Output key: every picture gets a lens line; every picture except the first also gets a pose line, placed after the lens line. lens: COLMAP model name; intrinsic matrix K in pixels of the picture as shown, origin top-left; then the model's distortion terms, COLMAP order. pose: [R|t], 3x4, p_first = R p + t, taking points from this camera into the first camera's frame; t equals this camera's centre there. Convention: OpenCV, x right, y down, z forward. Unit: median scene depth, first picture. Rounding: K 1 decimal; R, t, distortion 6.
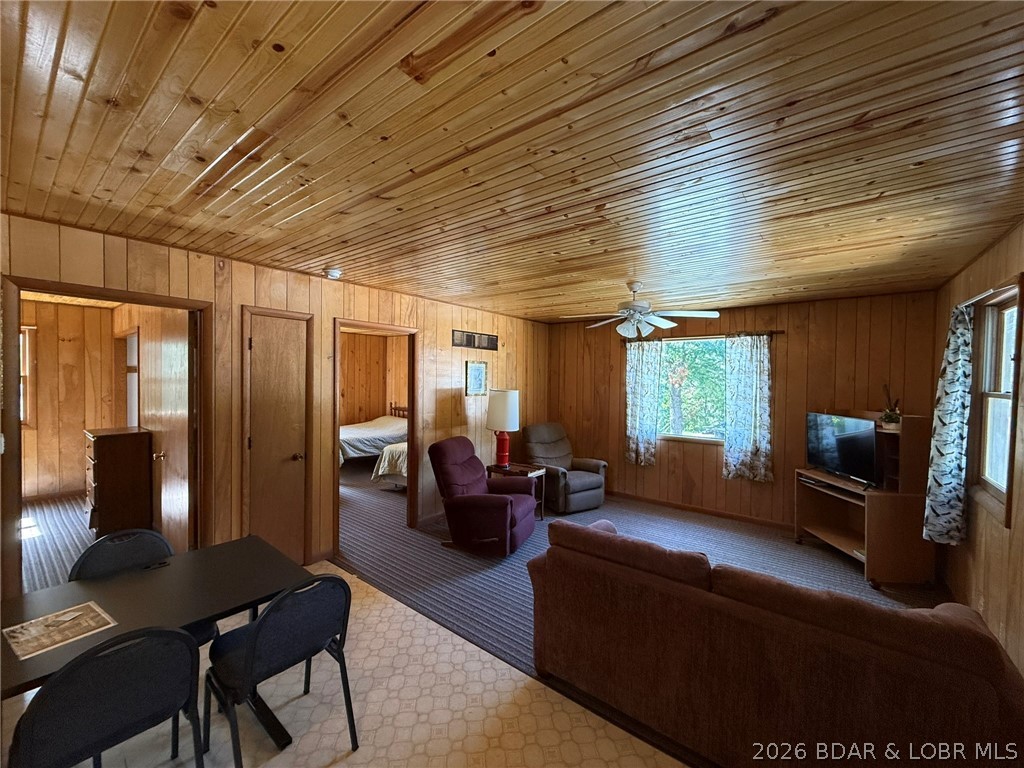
lens RADIAL K [[404.3, 0, 509.8], [0, 404.3, 384.6], [0, 0, 1]] dist [-0.000412, -0.000333]
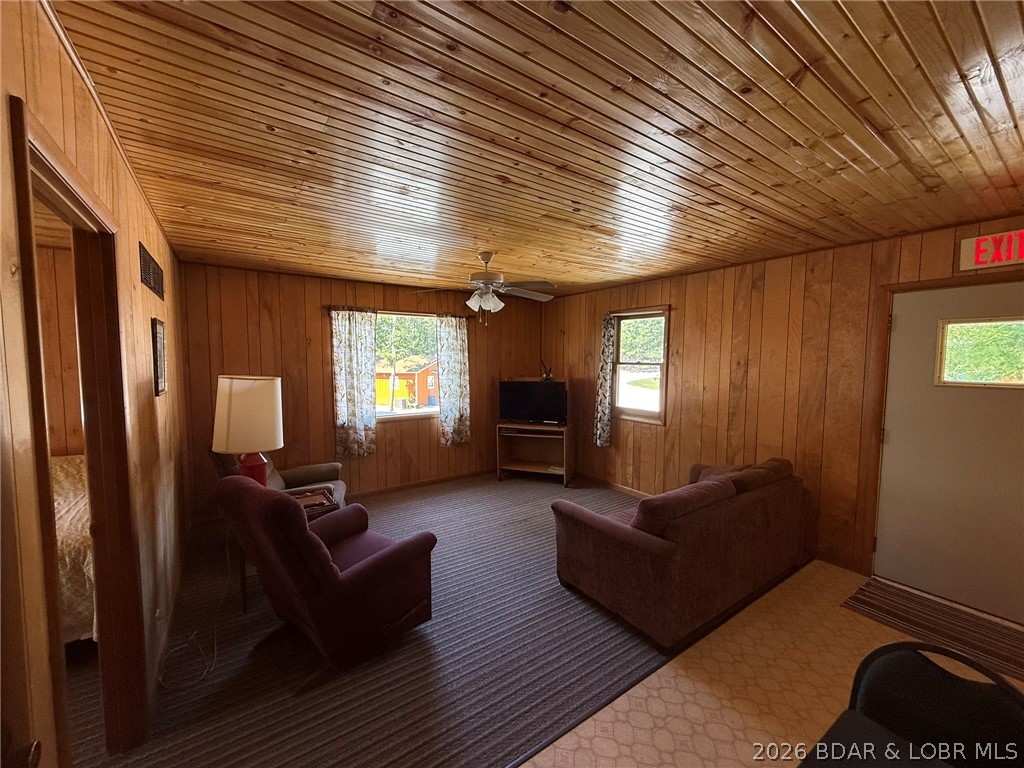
lens RADIAL K [[404.3, 0, 509.8], [0, 404.3, 384.6], [0, 0, 1]] dist [-0.000412, -0.000333]
pose [[0.299435, -0.072942, 0.951324, -0.376450], [0.015665, 0.997315, 0.071538, -0.009445], [-0.953988, -0.006519, 0.299773, 0.428759]]
